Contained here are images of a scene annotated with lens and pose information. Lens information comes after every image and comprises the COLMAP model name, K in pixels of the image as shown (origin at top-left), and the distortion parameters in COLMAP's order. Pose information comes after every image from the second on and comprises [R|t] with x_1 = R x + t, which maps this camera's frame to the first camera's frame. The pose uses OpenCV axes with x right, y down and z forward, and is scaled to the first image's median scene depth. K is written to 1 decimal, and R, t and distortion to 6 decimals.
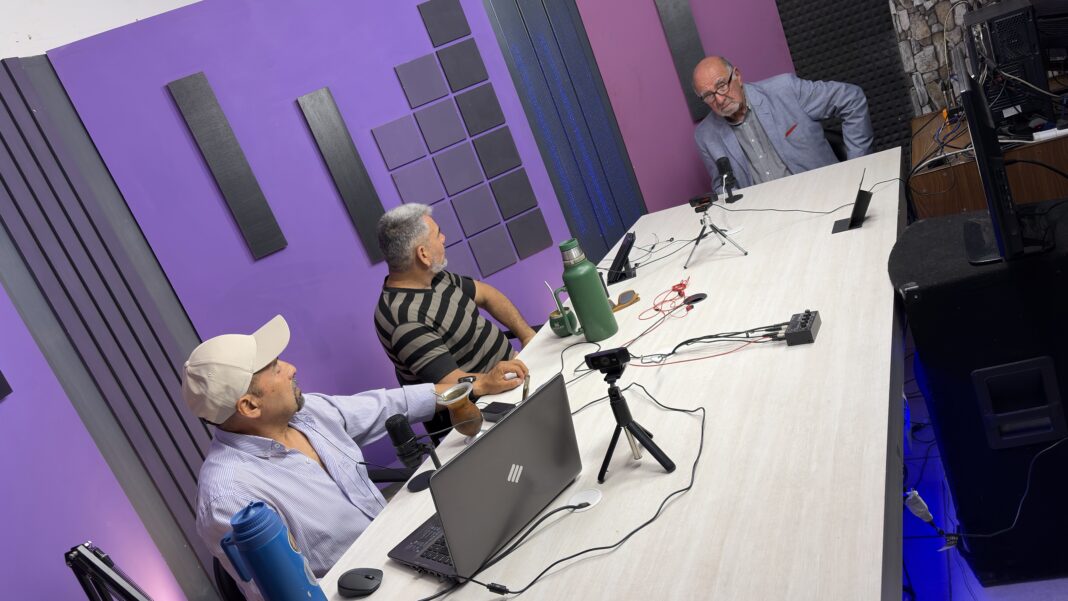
lens RADIAL K [[808.9, 0, 534.0], [0, 808.9, 300.5], [0, 0, 1]] dist [0.090158, -0.178608]
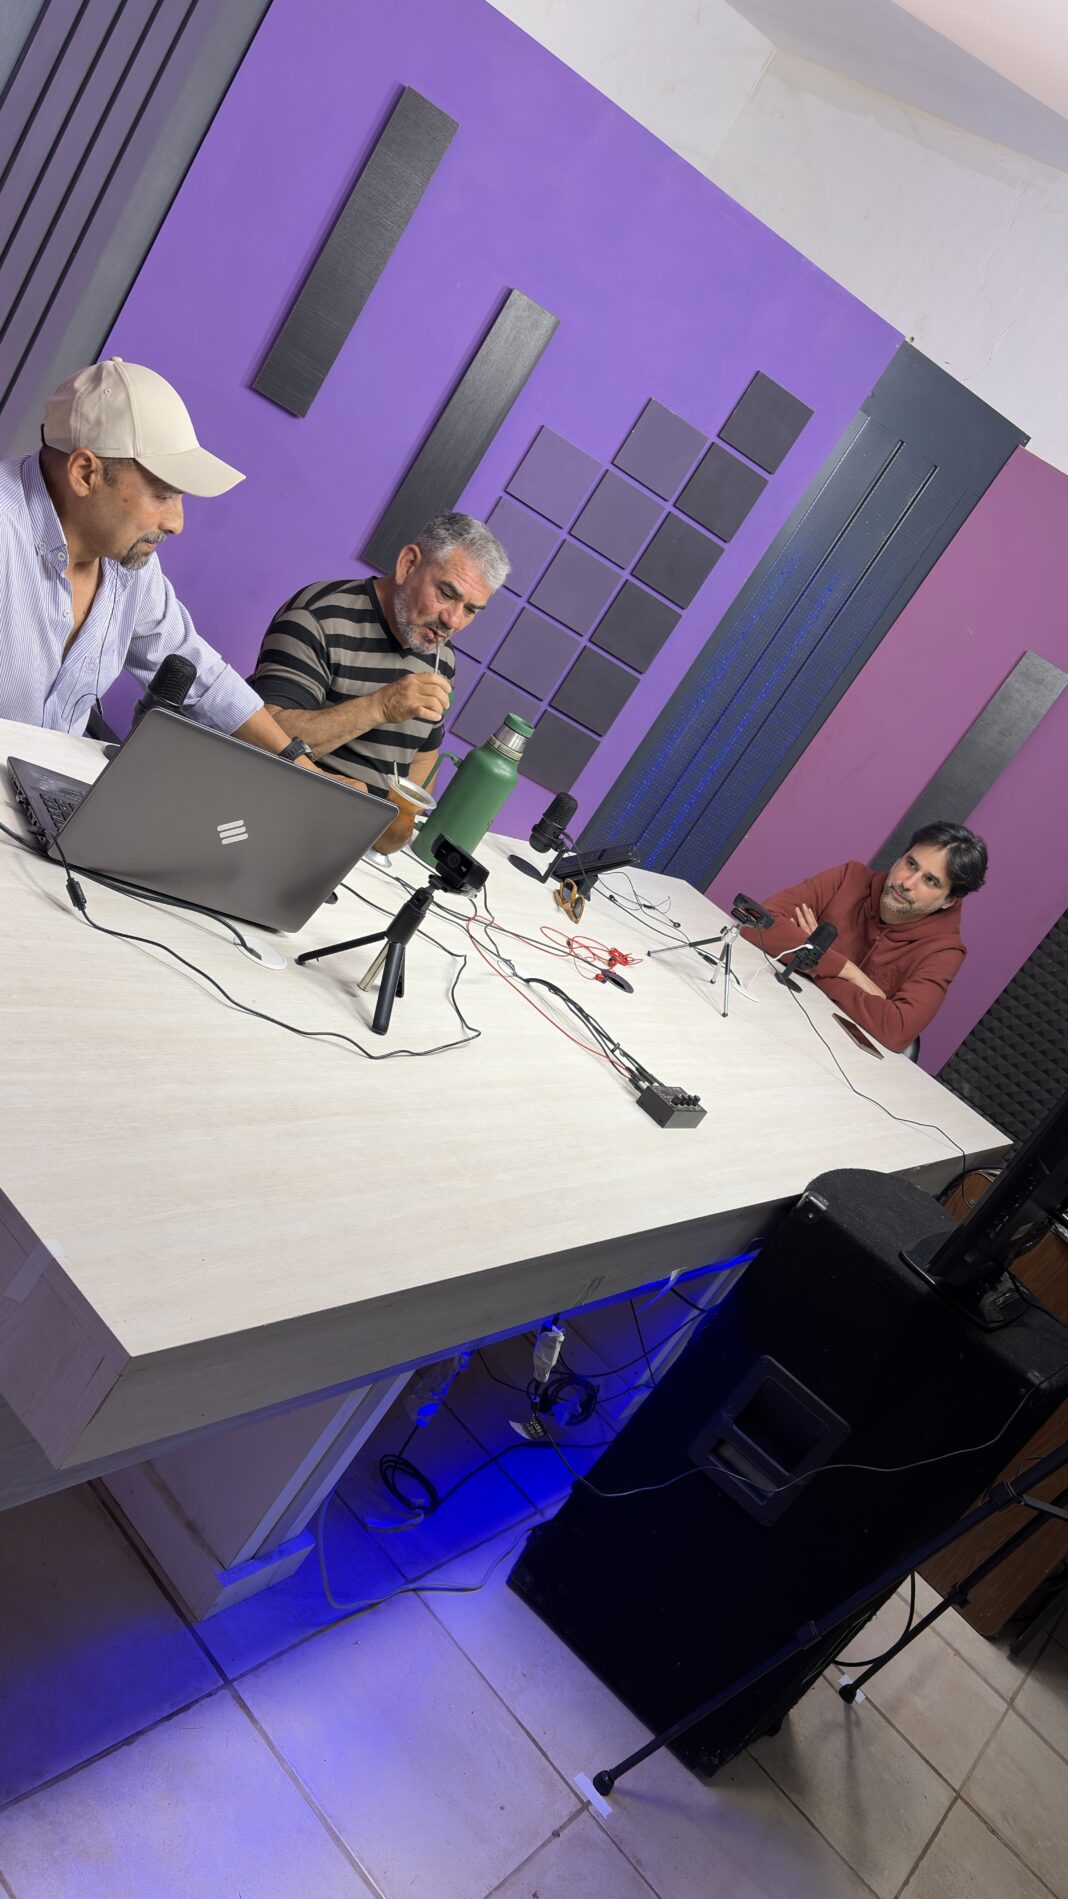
lens RADIAL K [[1438.2, 0, 534.0], [0, 1438.2, 949.5], [0, 0, 1]] dist [0.090158, -0.178608]
pose [[0.575926, 0.815680, 0.054546, 0.087070], [-0.816229, 0.577470, -0.017293, 0.060505], [-0.045604, -0.034562, 0.998362, -0.117366]]
